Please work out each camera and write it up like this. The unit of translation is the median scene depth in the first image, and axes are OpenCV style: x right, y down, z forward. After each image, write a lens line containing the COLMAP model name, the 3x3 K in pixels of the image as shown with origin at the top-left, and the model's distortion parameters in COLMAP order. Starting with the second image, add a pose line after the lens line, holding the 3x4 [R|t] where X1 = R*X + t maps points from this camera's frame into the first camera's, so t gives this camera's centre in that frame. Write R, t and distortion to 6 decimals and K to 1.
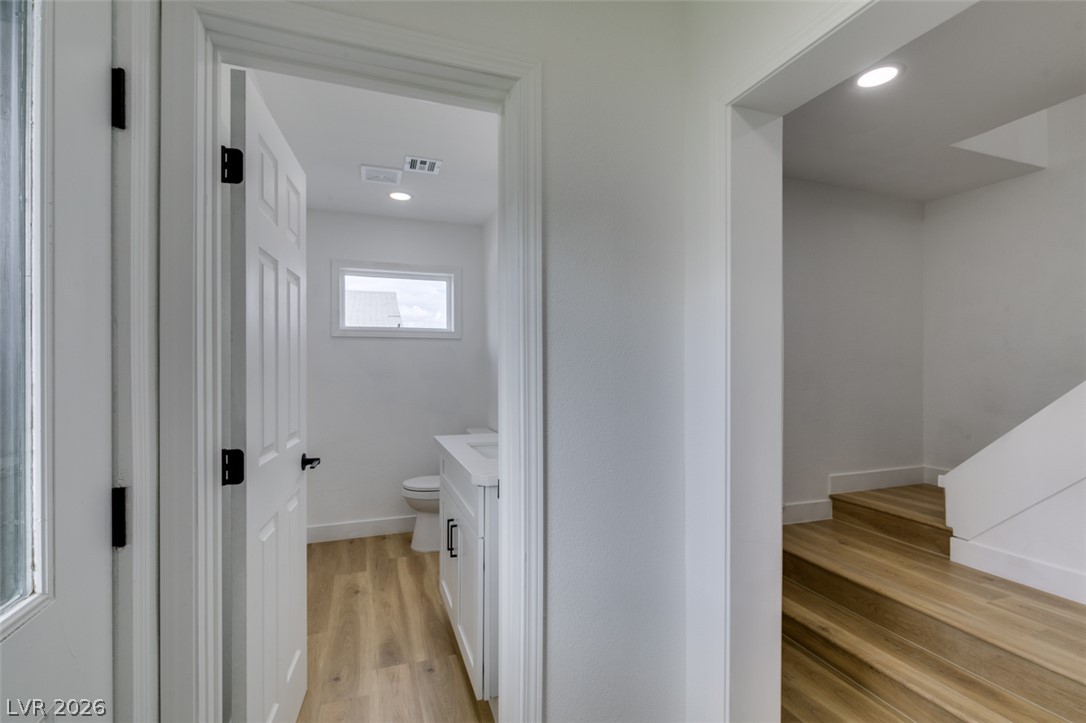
lens RADIAL K [[485.7, 0, 541.3], [0, 485.7, 366.5], [0, 0, 1]] dist [0.002557, -0.000302]
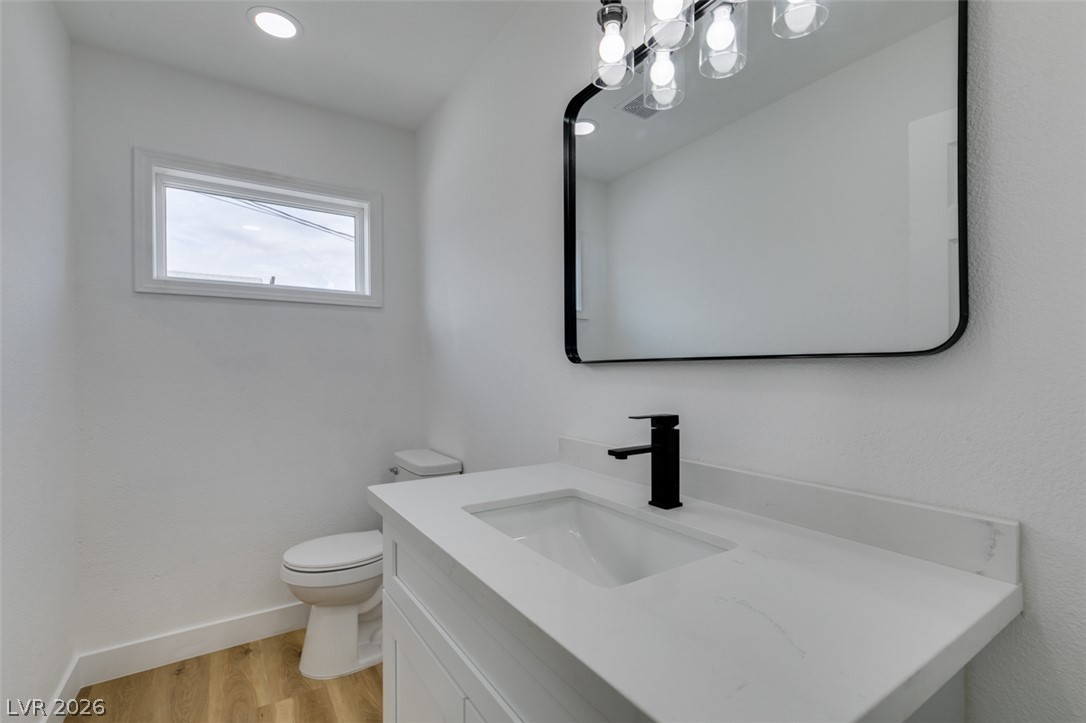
lens RADIAL K [[485.7, 0, 541.3], [0, 485.7, 366.5], [0, 0, 1]] dist [0.002557, -0.000302]
pose [[0.973231, -0.006526, 0.229737, -0.117205], [0.007413, 0.999968, -0.003000, 0.024552], [-0.229710, 0.004623, 0.973248, 0.368108]]
